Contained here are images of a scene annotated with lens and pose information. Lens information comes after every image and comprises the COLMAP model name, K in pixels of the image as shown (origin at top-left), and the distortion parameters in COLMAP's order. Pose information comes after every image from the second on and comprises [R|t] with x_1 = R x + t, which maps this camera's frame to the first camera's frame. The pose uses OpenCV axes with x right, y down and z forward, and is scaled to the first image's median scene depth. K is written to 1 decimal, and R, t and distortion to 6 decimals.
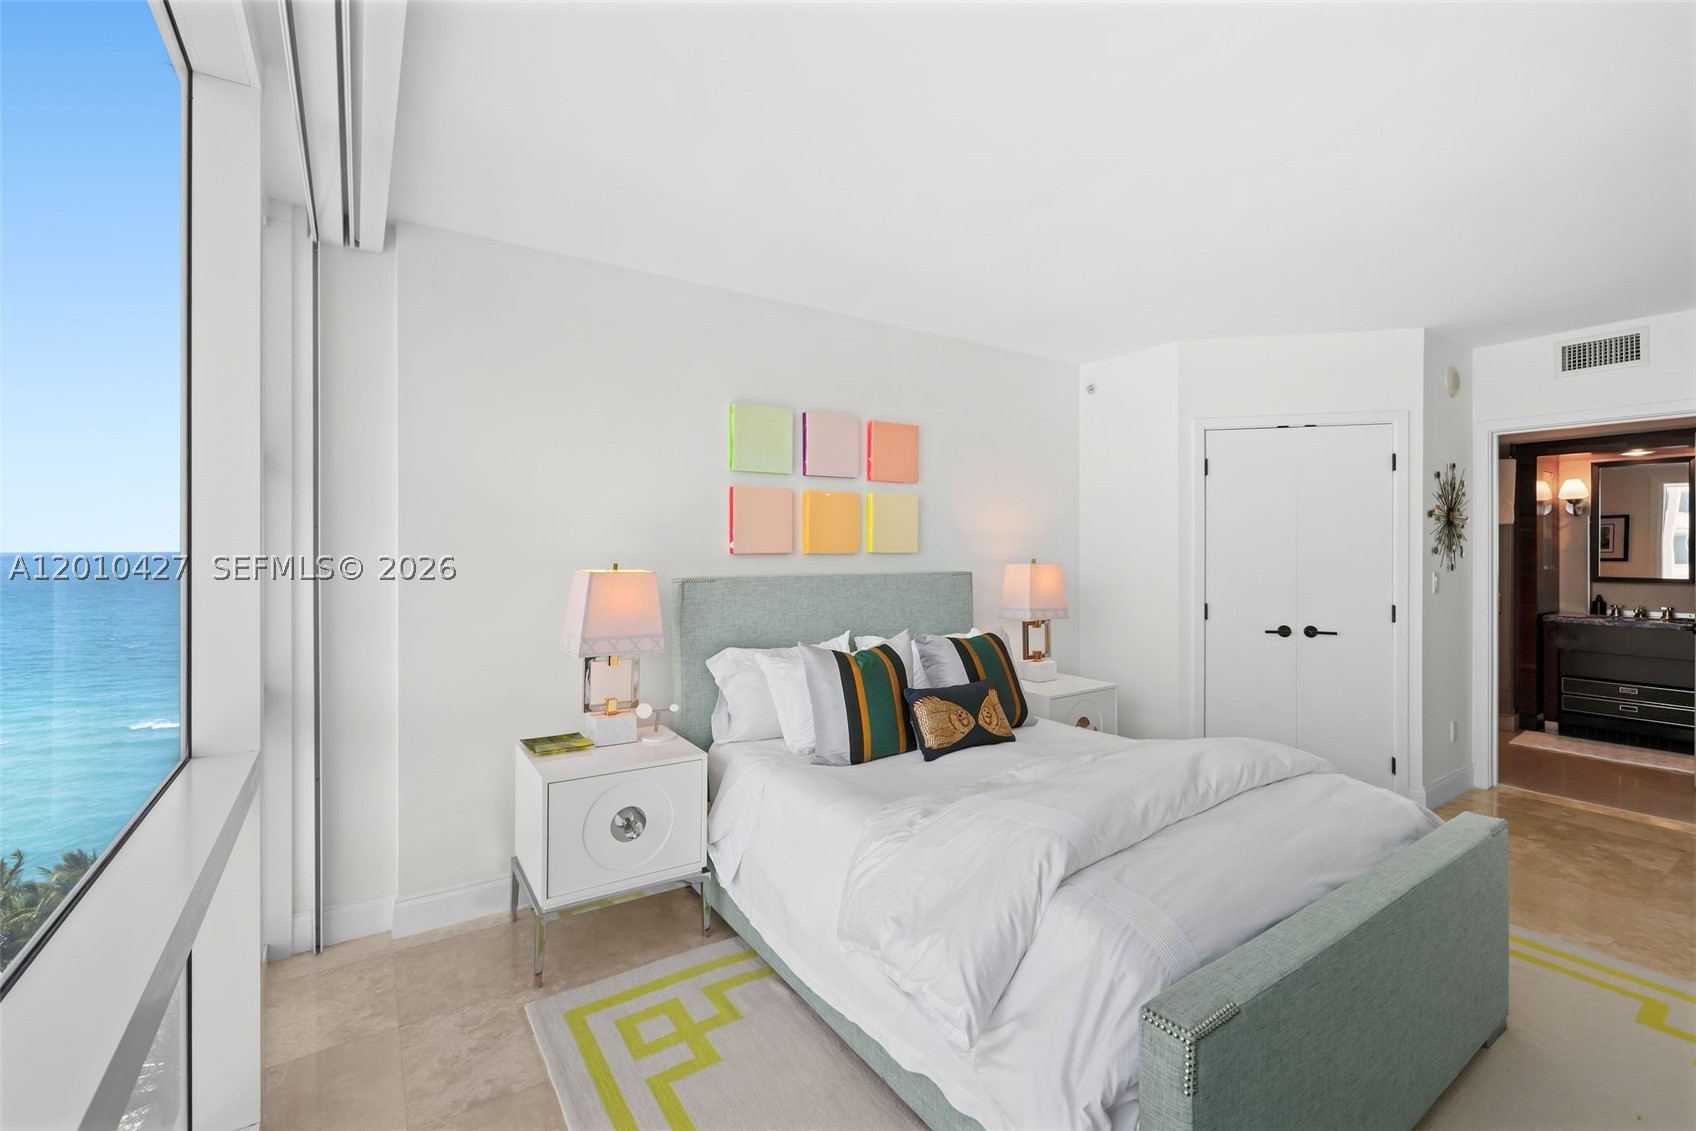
lens RADIAL K [[733.7, 0, 829.8], [0, 733.7, 555.5], [0, 0, 1]] dist [-0.001651, -0.000447]
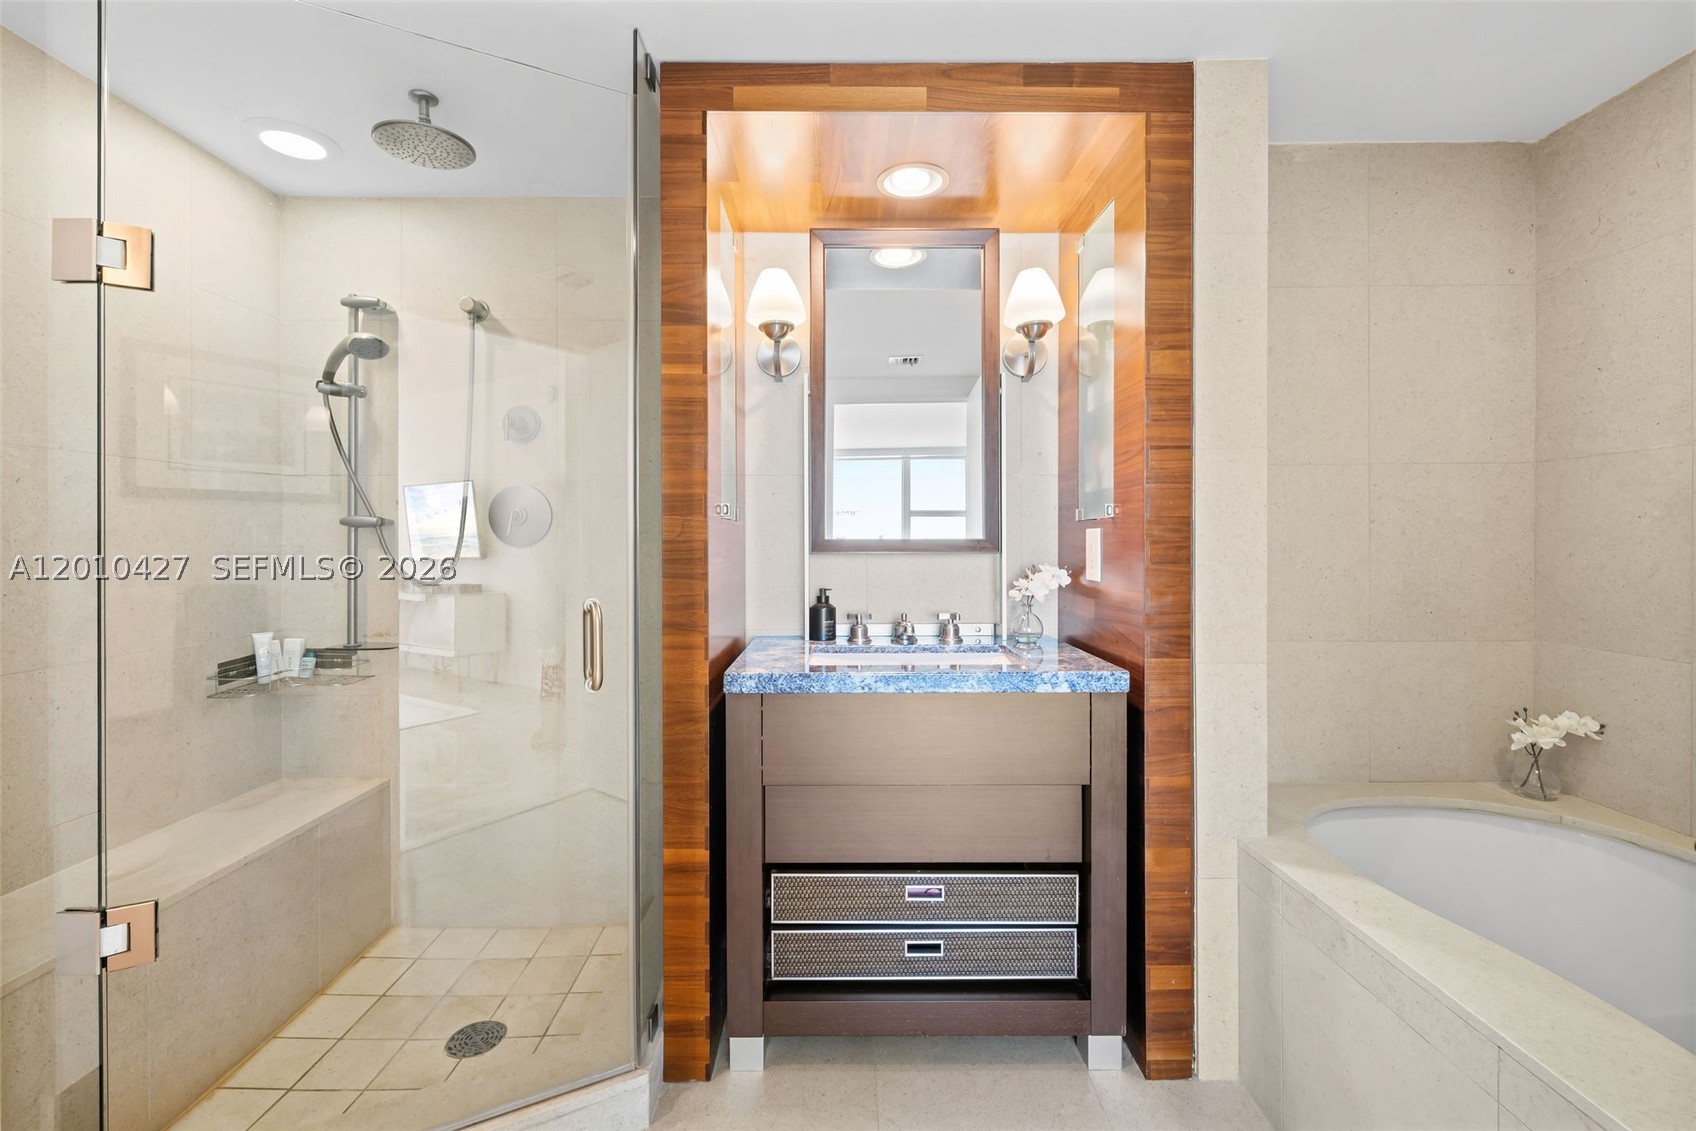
lens RADIAL K [[718.2, 0, 846.3], [0, 718.2, 547.6], [0, 0, 1]] dist [-0.002187, -0.000055]
pose [[0.547449, -0.008938, 0.836791, 0.751488], [0.008679, 0.999950, 0.005003, 0.031445], [-0.836794, 0.004523, 0.547500, 0.791146]]
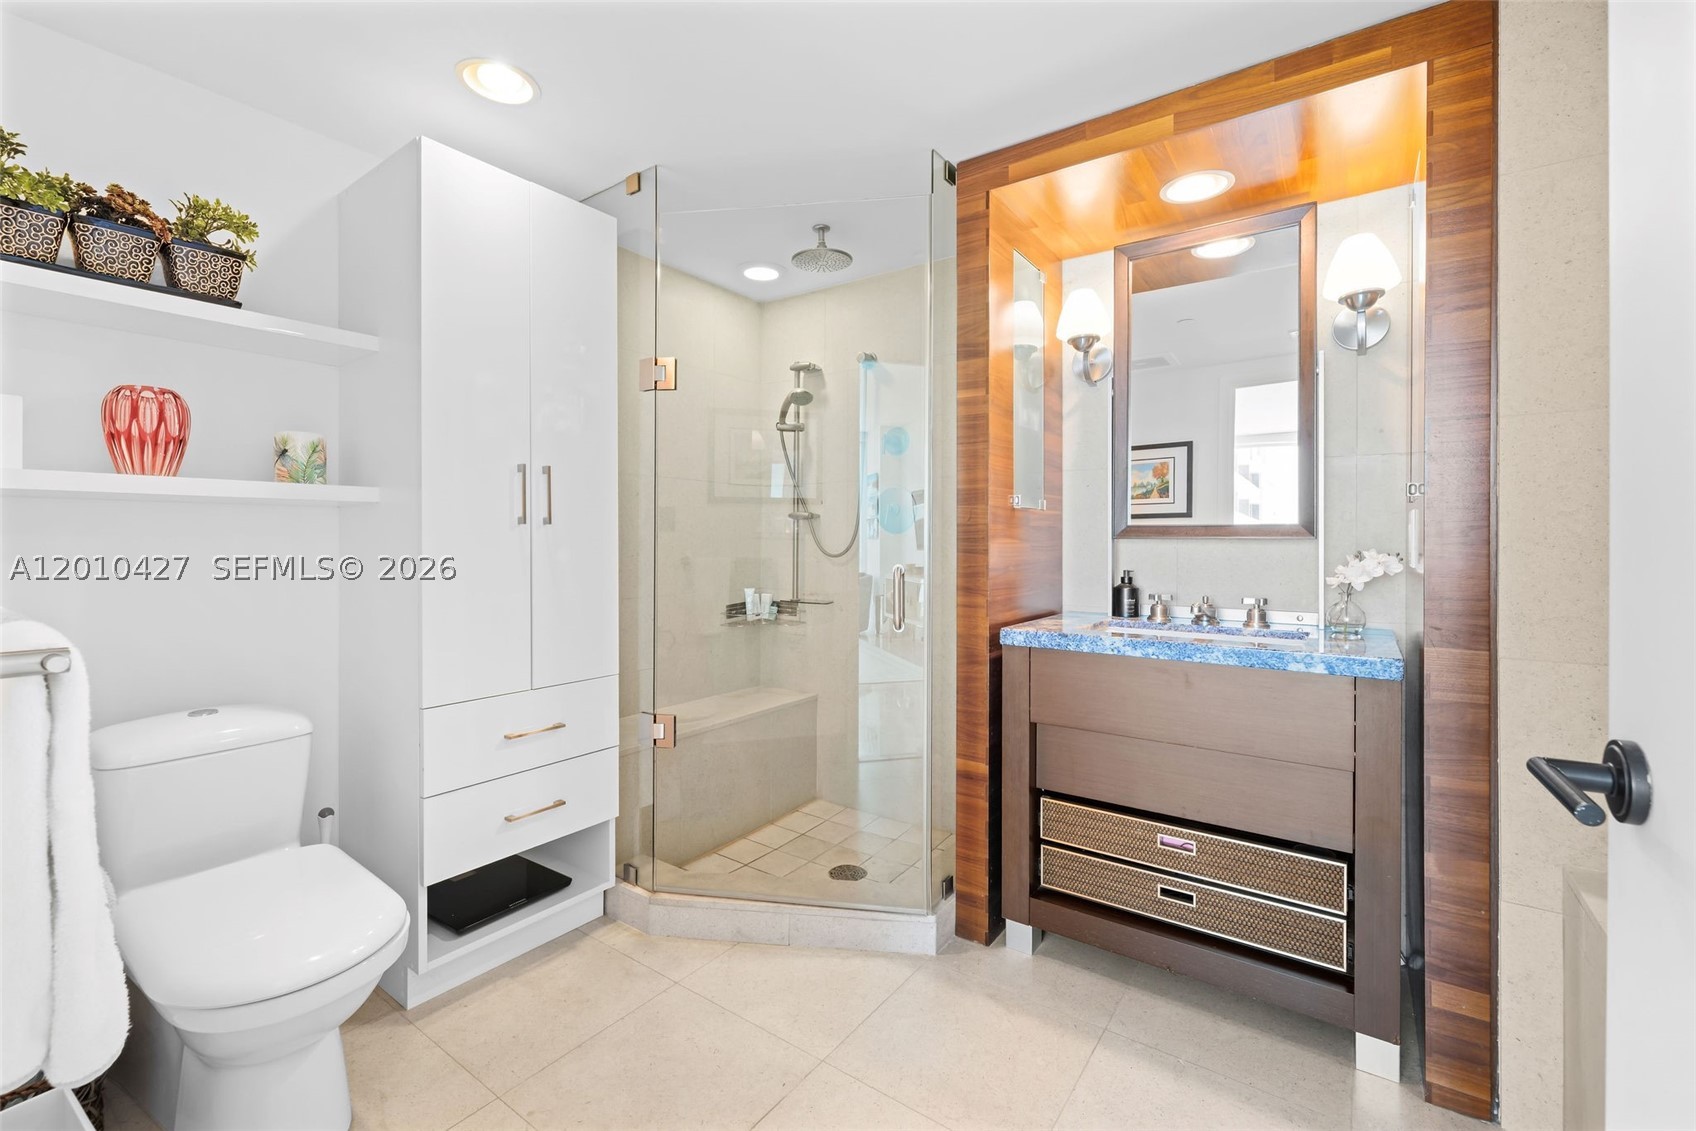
lens RADIAL K [[721.6, 0, 856.9], [0, 721.6, 548.3], [0, 0, 1]] dist [0.001277, 0.000048]
pose [[0.927646, -0.002048, 0.373455, 0.759477], [0.000543, 0.999991, 0.004135, 0.039943], [-0.373460, -0.003633, 0.927639, 0.682356]]
